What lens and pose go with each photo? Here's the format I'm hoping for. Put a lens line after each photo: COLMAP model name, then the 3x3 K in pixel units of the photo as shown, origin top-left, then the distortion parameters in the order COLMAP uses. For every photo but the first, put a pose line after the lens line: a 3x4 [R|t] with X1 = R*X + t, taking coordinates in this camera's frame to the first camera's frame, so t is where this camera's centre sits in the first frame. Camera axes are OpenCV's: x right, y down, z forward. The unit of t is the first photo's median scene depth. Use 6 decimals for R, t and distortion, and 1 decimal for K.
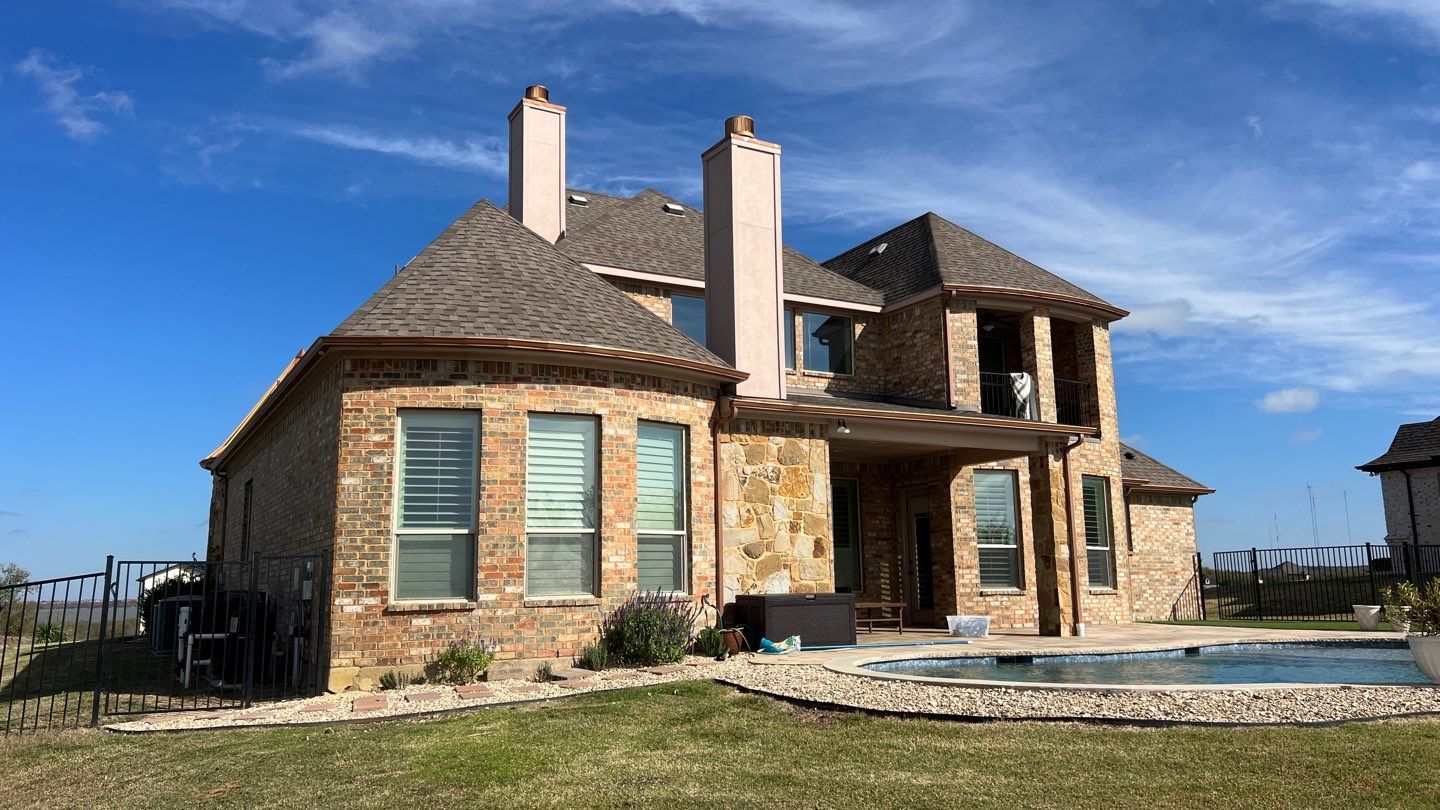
lens RADIAL K [[1091.8, 0, 707.7], [0, 1091.8, 406.0], [0, 0, 1]] dist [0.109813, -0.165574]
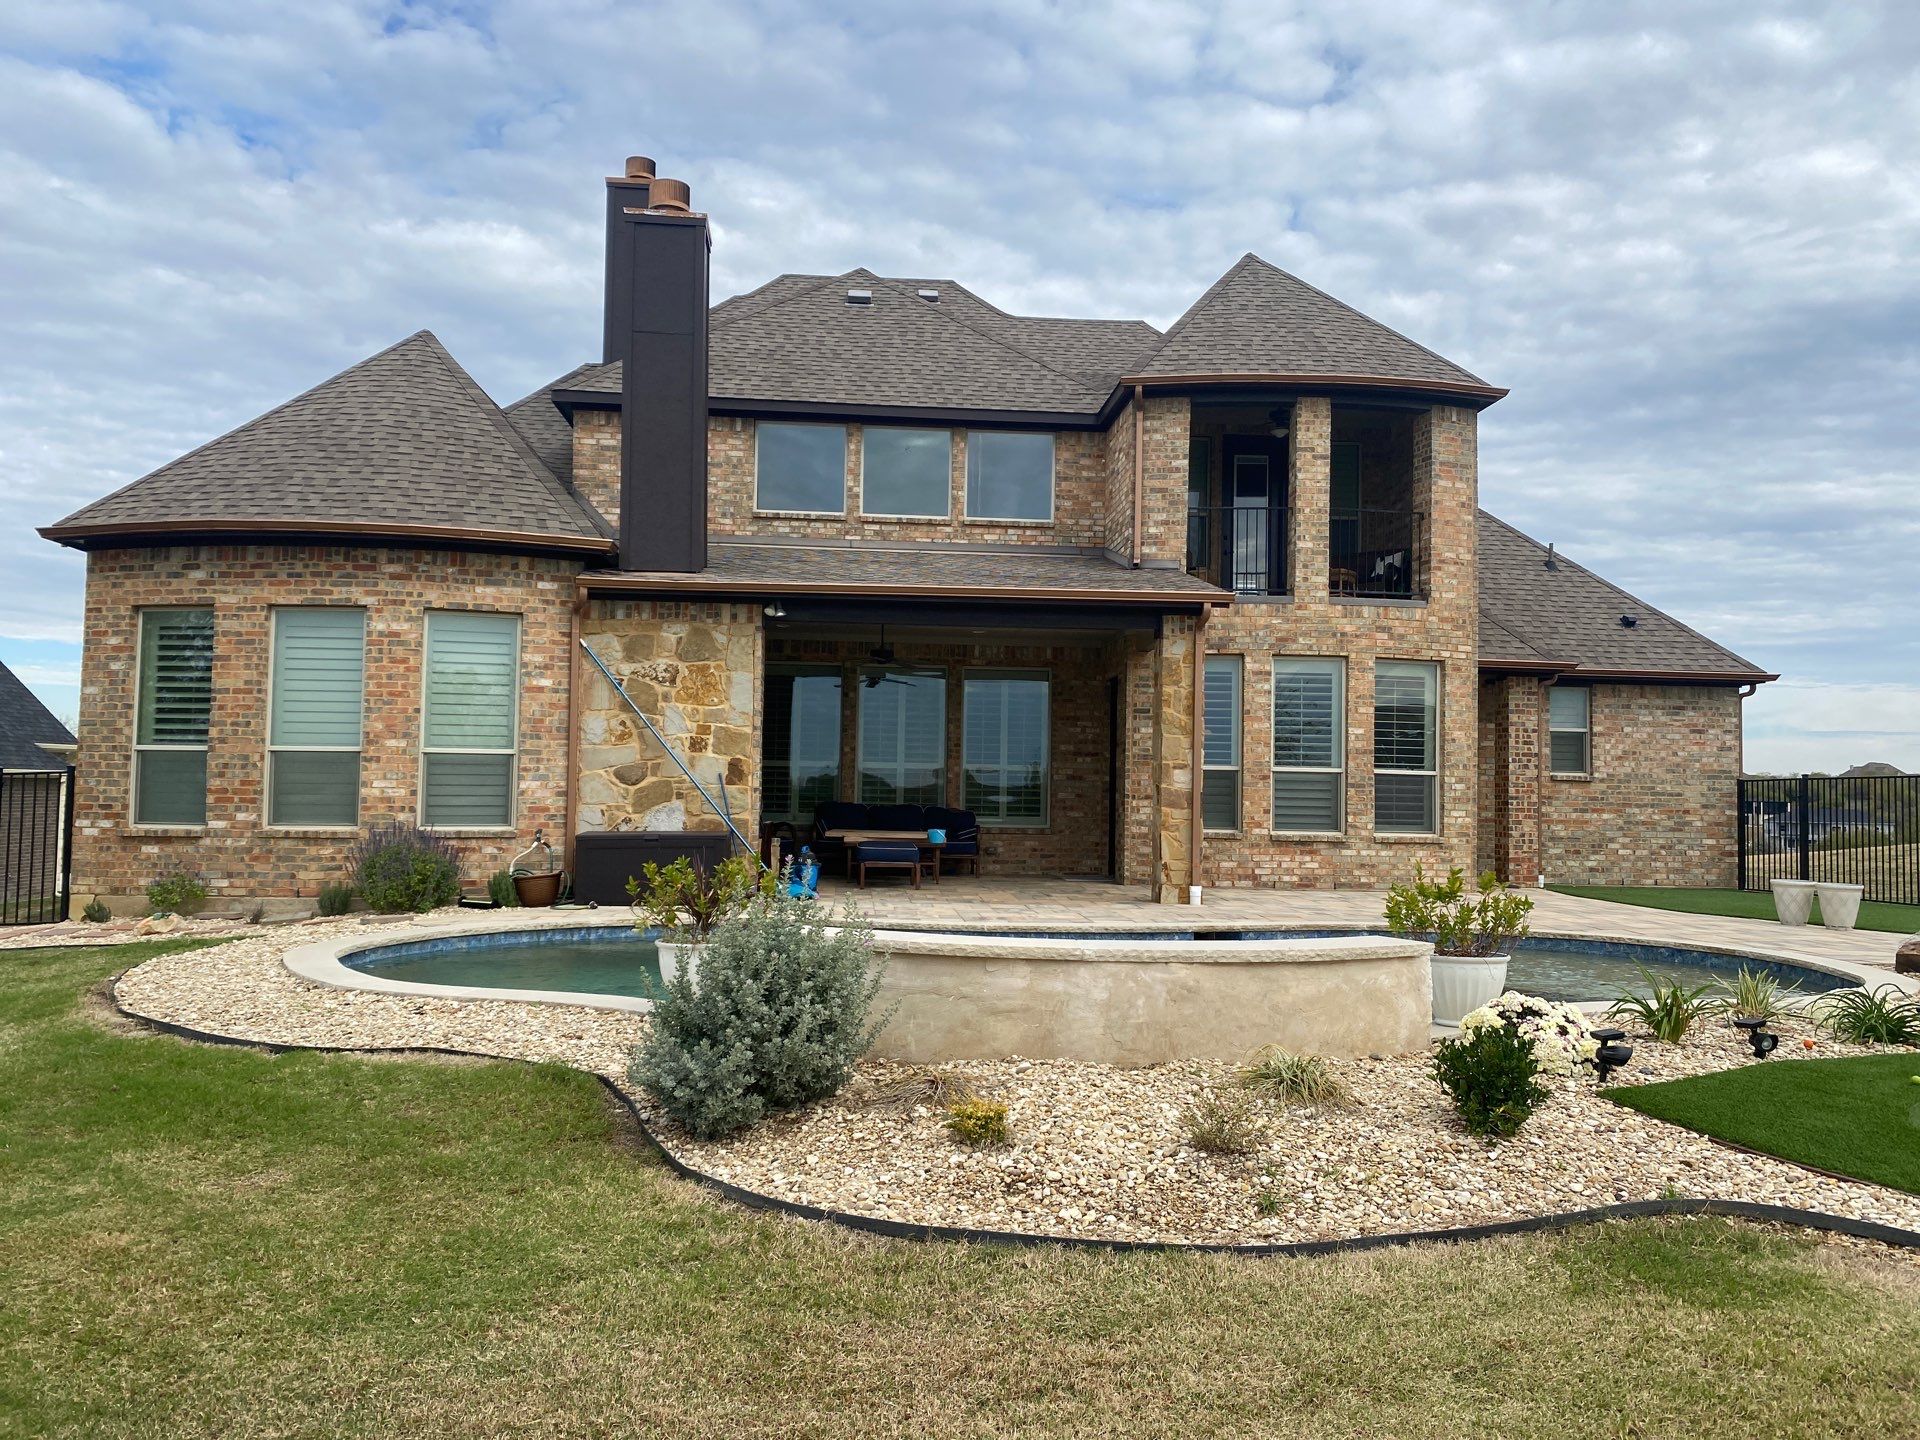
lens RADIAL K [[1494.3, 0, 962.4], [0, 1494.3, 731.3], [0, 0, 1]] dist [0.112289, -0.209632]
pose [[0.910877, 0.009926, -0.412559, 0.681947], [0.040832, 0.992637, 0.114035, -0.008258], [0.410654, -0.120718, 0.903765, 0.147320]]
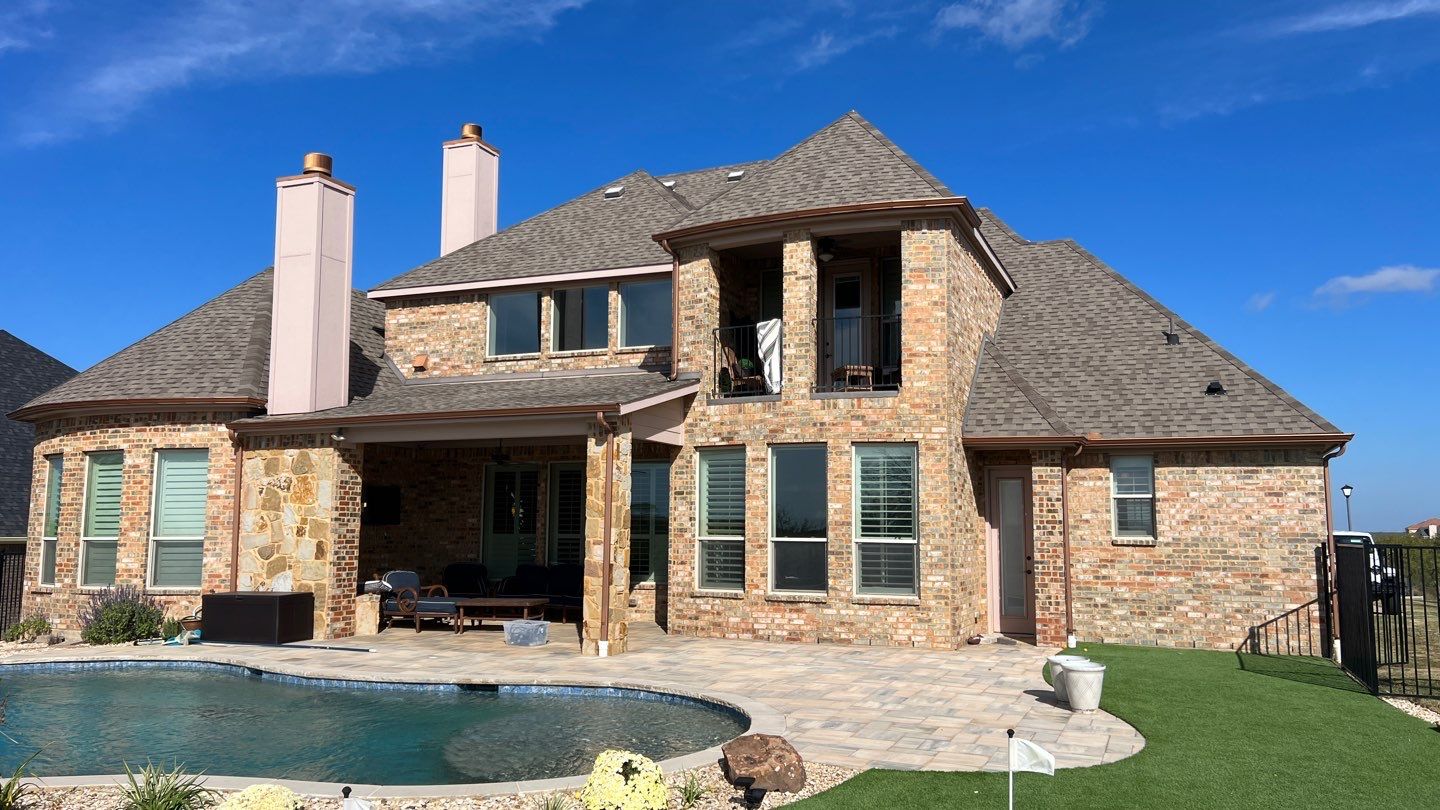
lens RADIAL K [[1091.8, 0, 707.7], [0, 1091.8, 406.0], [0, 0, 1]] dist [0.109813, -0.165574]
pose [[0.607464, -0.070094, -0.791248, 1.229227], [0.120190, 0.992742, 0.004329, 0.031297], [0.785201, -0.097730, 0.611480, 0.667938]]
